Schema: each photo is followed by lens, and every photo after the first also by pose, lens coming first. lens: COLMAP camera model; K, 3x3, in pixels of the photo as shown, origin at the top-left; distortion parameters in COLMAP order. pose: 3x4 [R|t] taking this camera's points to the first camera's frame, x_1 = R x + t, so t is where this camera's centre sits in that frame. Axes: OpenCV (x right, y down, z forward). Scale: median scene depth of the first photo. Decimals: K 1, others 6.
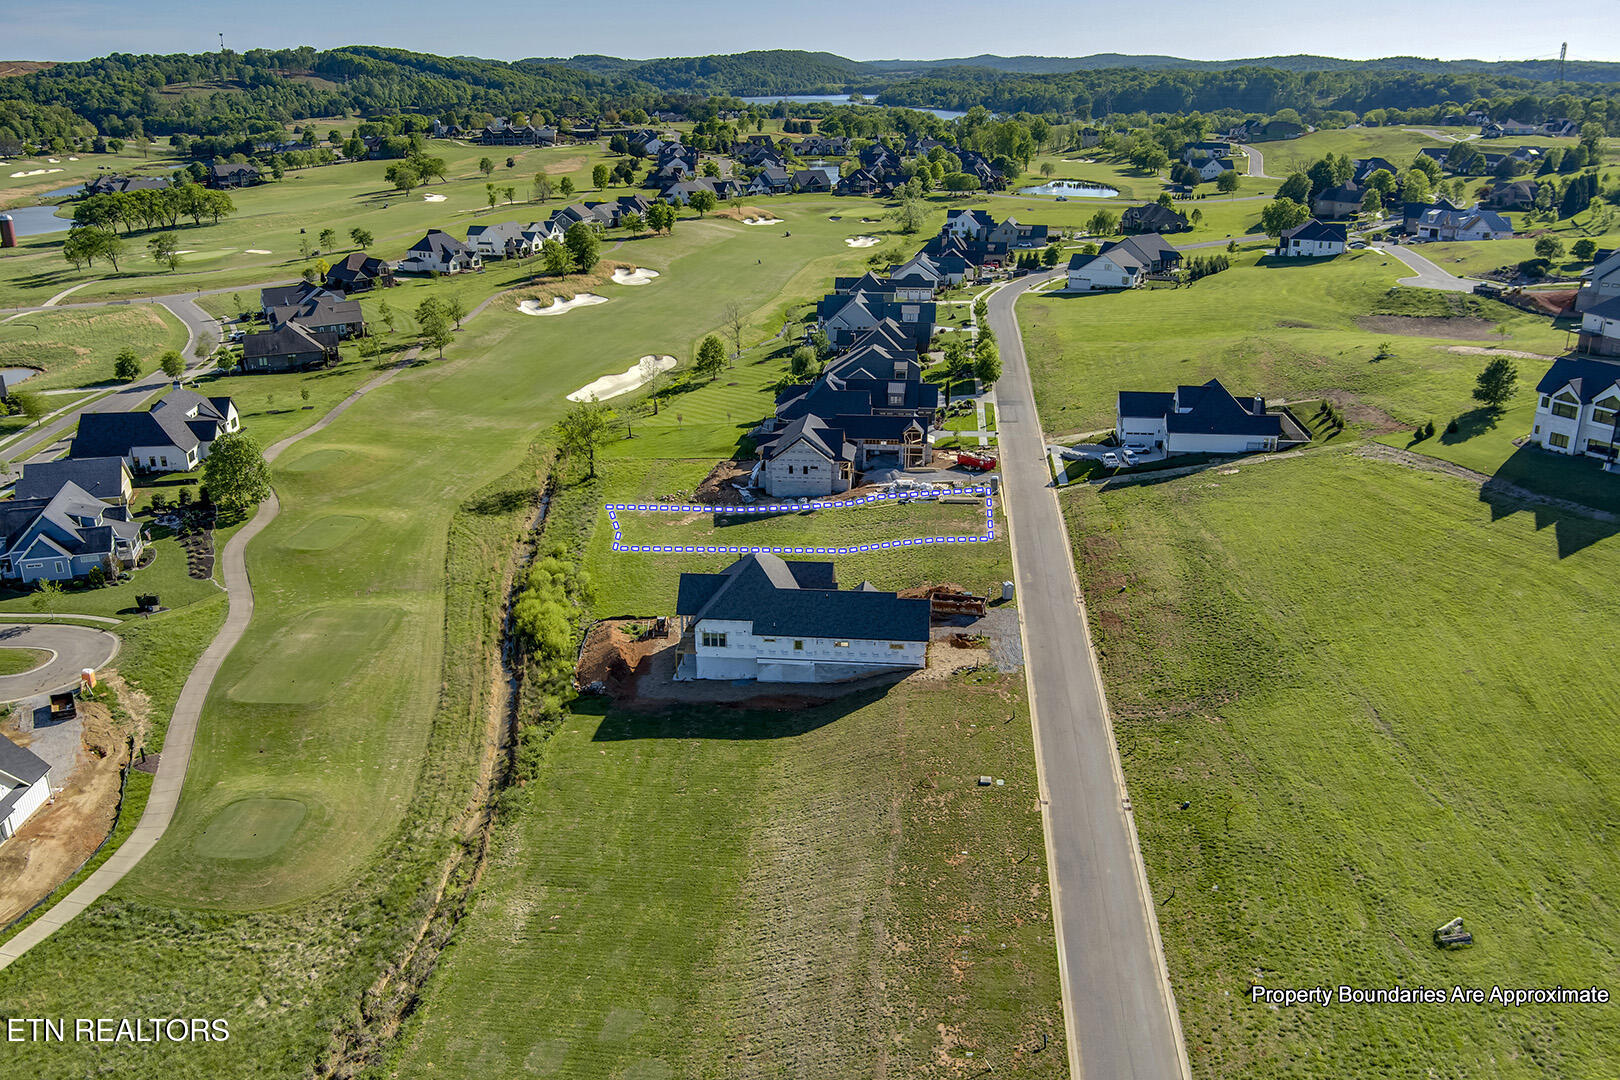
lens RADIAL K [[1348.3, 0, 762.1], [0, 1348.3, 542.2], [0, 0, 1]] dist [-0.068840, 0.006489]
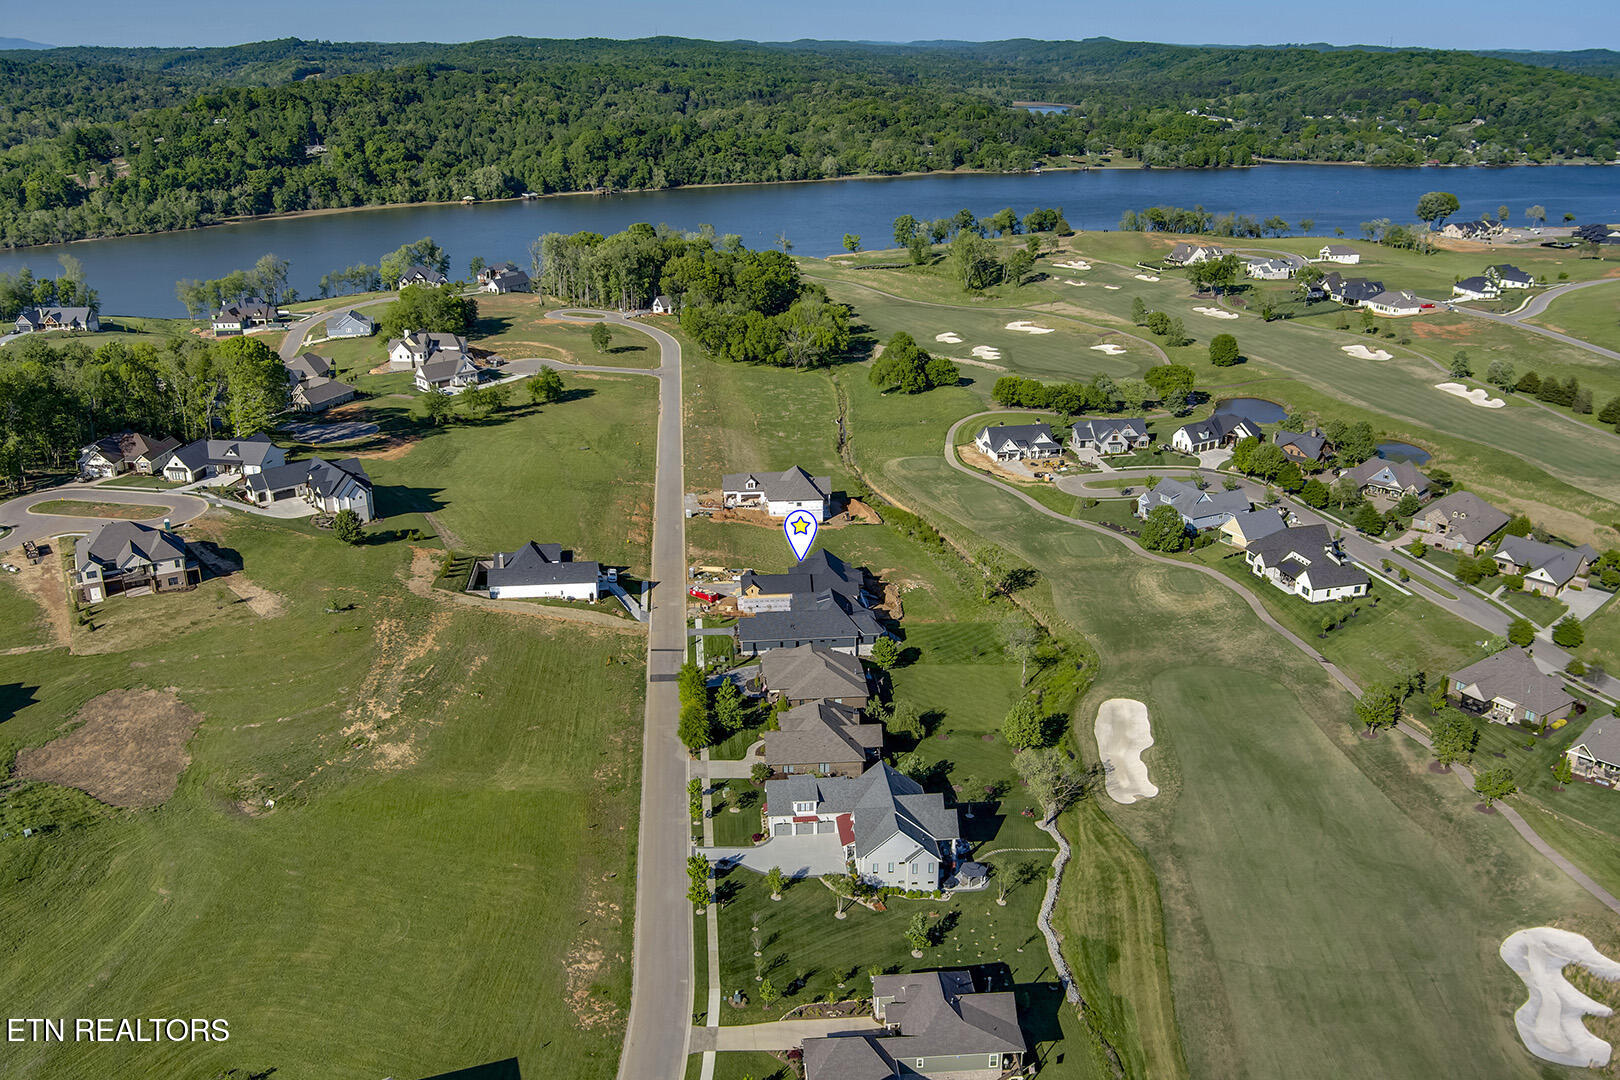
lens RADIAL K [[1330.4, 0, 838.8], [0, 1330.4, 546.0], [0, 0, 1]] dist [-0.071509, 0.007239]
pose [[-0.969724, 0.091875, -0.226261, 0.249131], [-0.076830, 0.764699, 0.639791, -0.740456], [0.231802, 0.637805, -0.734488, 1.514203]]
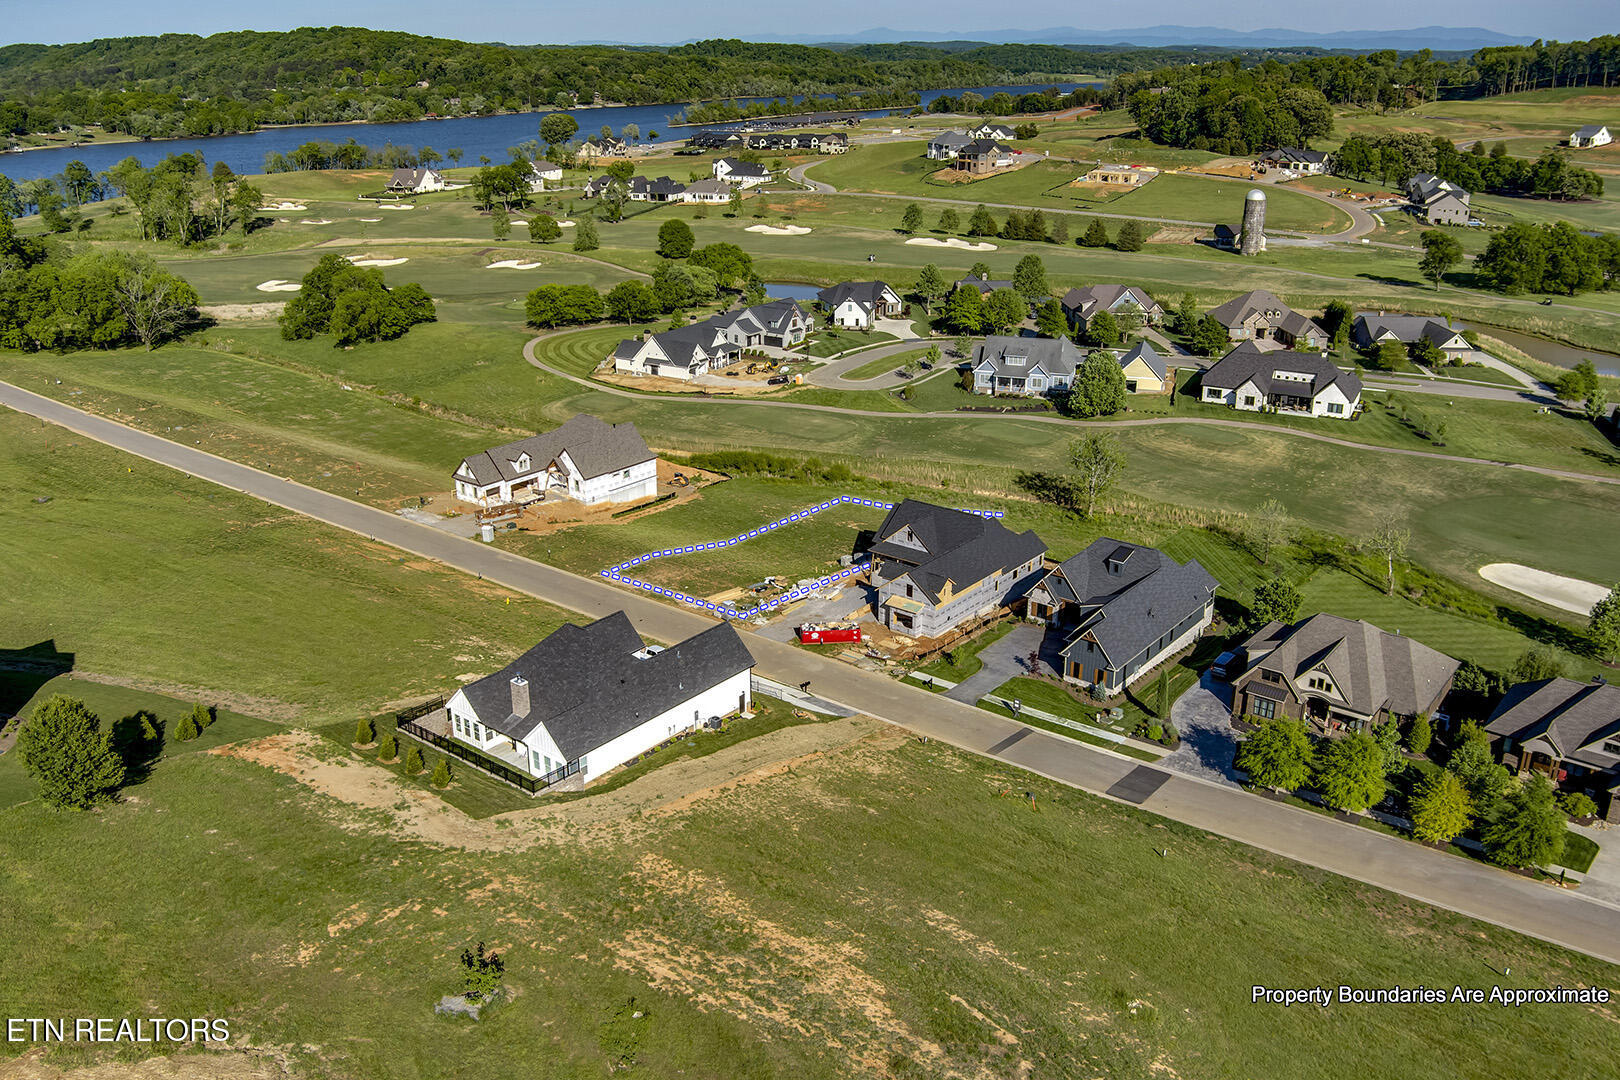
lens RADIAL K [[1310.0, 0, 814.2], [0, 1310.0, 545.7], [0, 0, 1]] dist [-0.071495, 0.010679]
pose [[-0.511460, 0.314498, -0.799687, 0.516718], [-0.286376, 0.815035, 0.503693, -0.325539], [0.810183, 0.486630, -0.326794, 0.901901]]
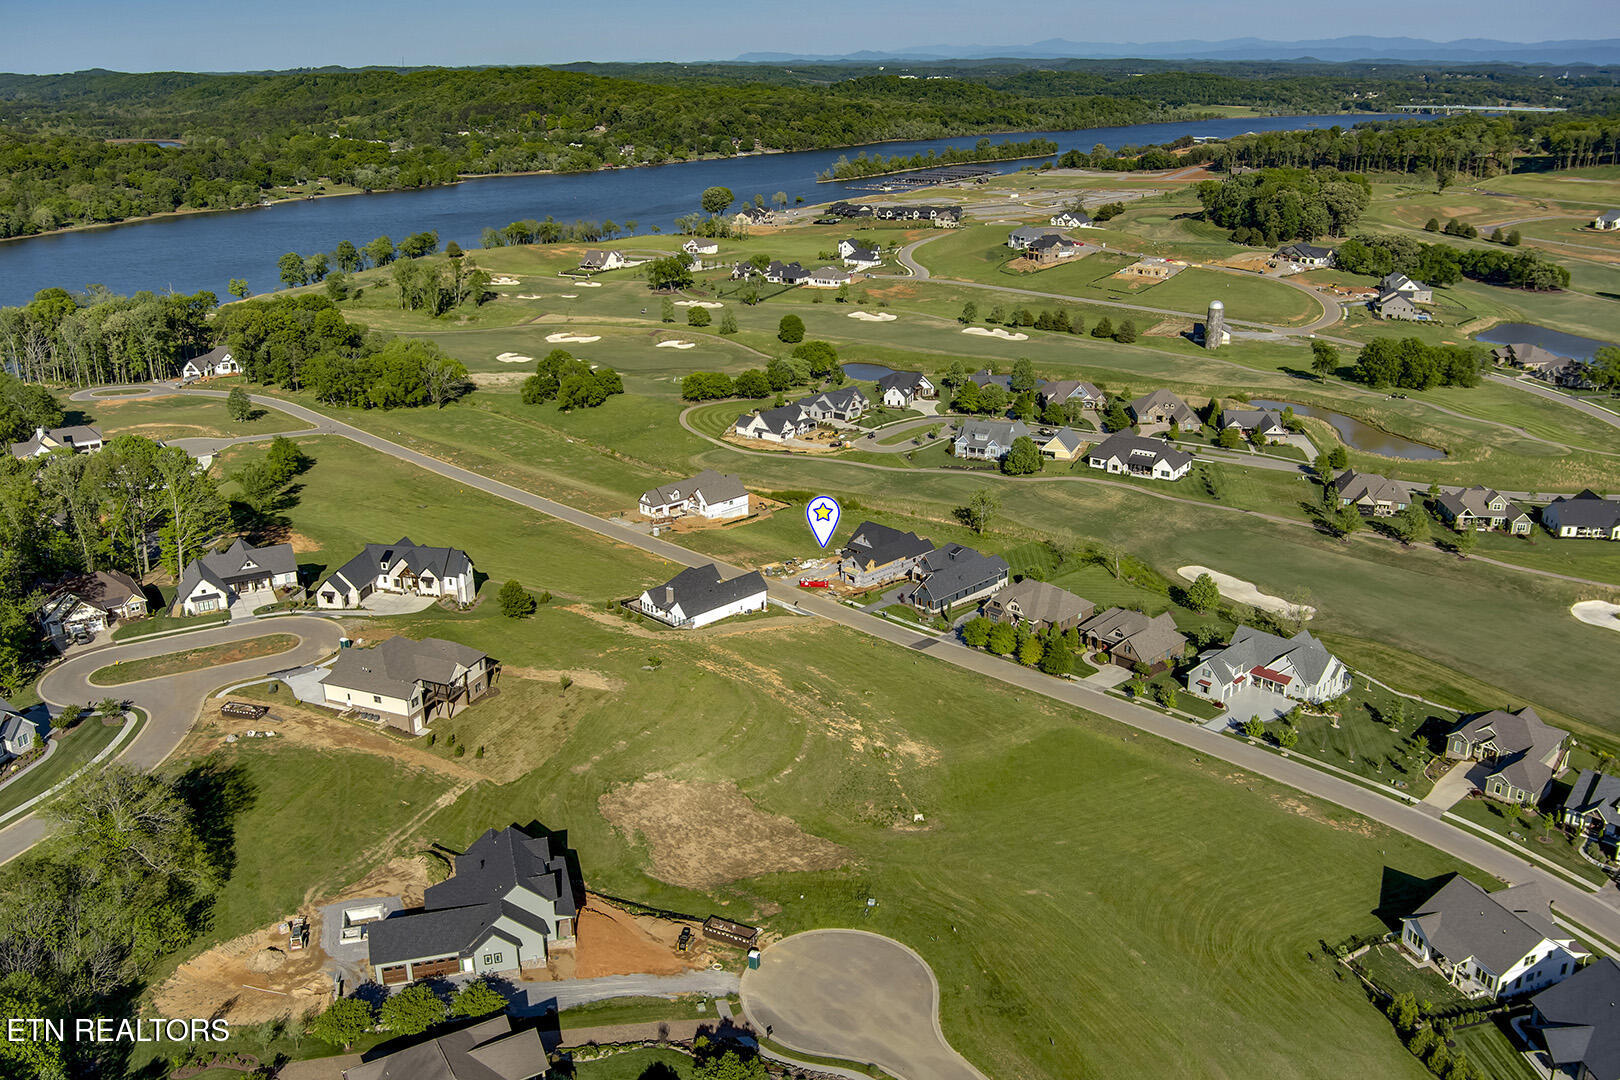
lens RADIAL K [[1310.0, 0, 814.2], [0, 1310.0, 545.7], [0, 0, 1]] dist [-0.071495, 0.010679]
pose [[-0.610525, 0.284130, -0.739276, 0.903456], [-0.255813, 0.812656, 0.523593, -0.630664], [0.749546, 0.508783, -0.423463, 1.196037]]
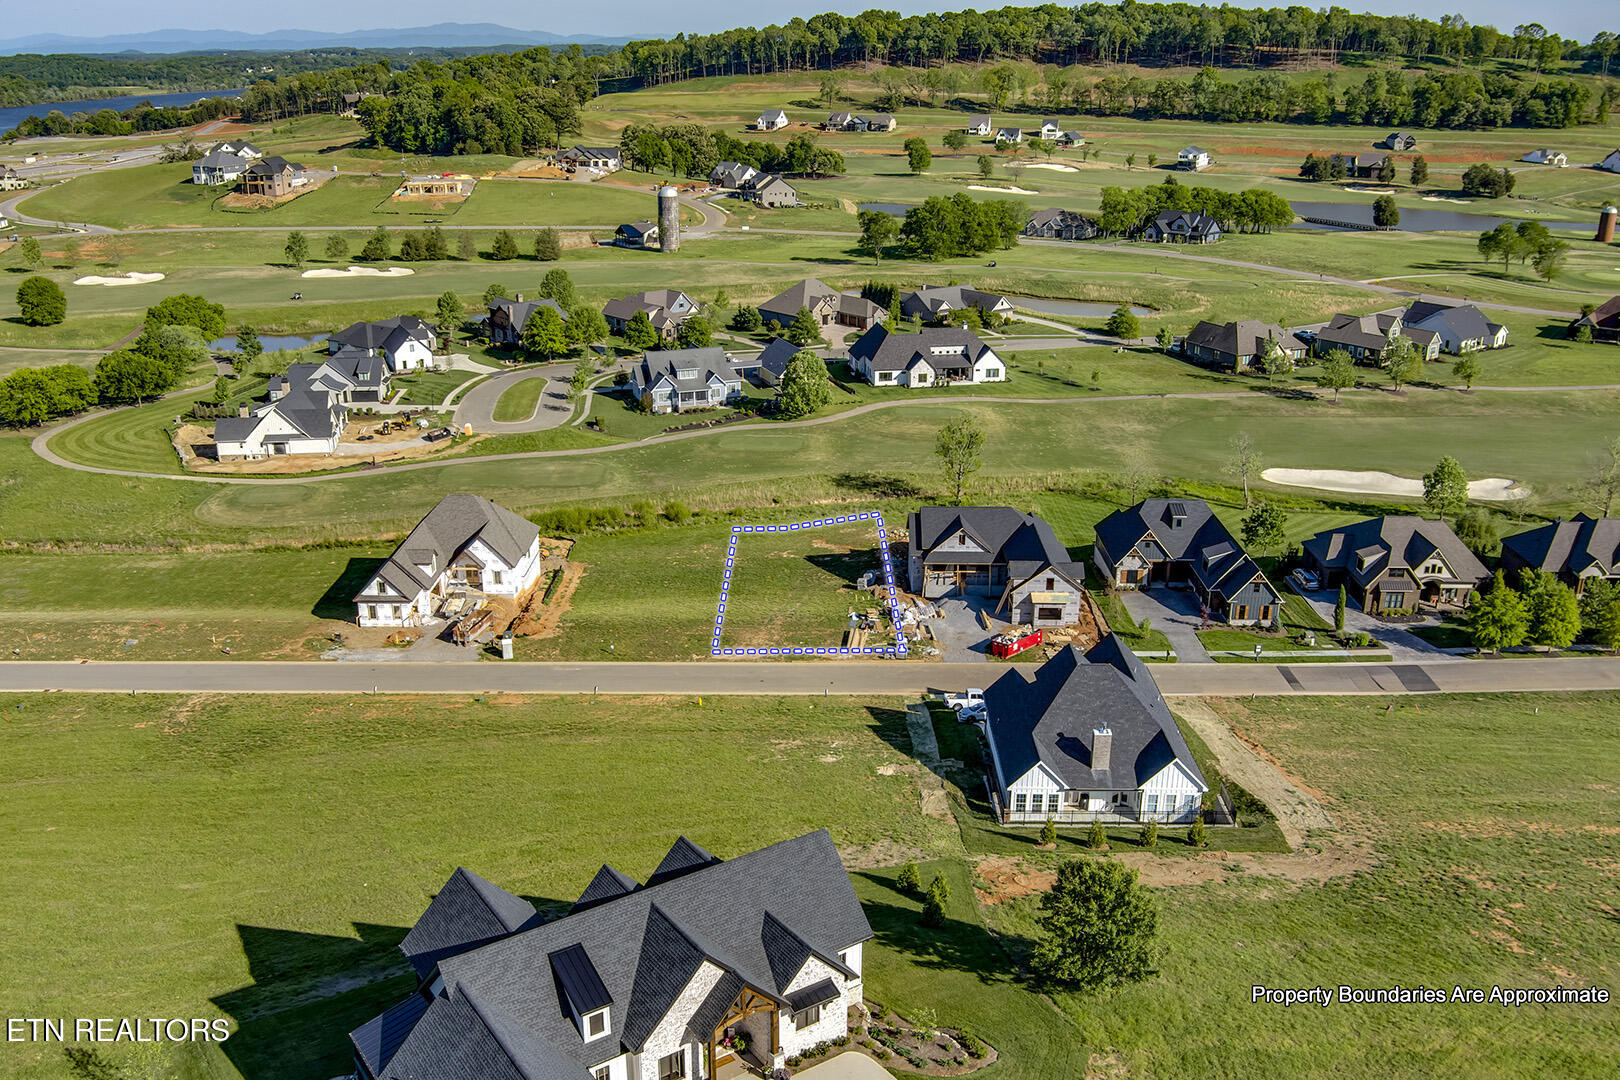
lens RADIAL K [[1378.6, 0, 779.5], [0, 1378.6, 571.7], [0, 0, 1]] dist [-0.072198, 0.014719]
pose [[0.098770, 0.362213, -0.926847, 0.590221], [-0.335050, 0.889125, 0.311766, -0.203398], [0.937009, 0.279747, 0.209178, 0.555751]]
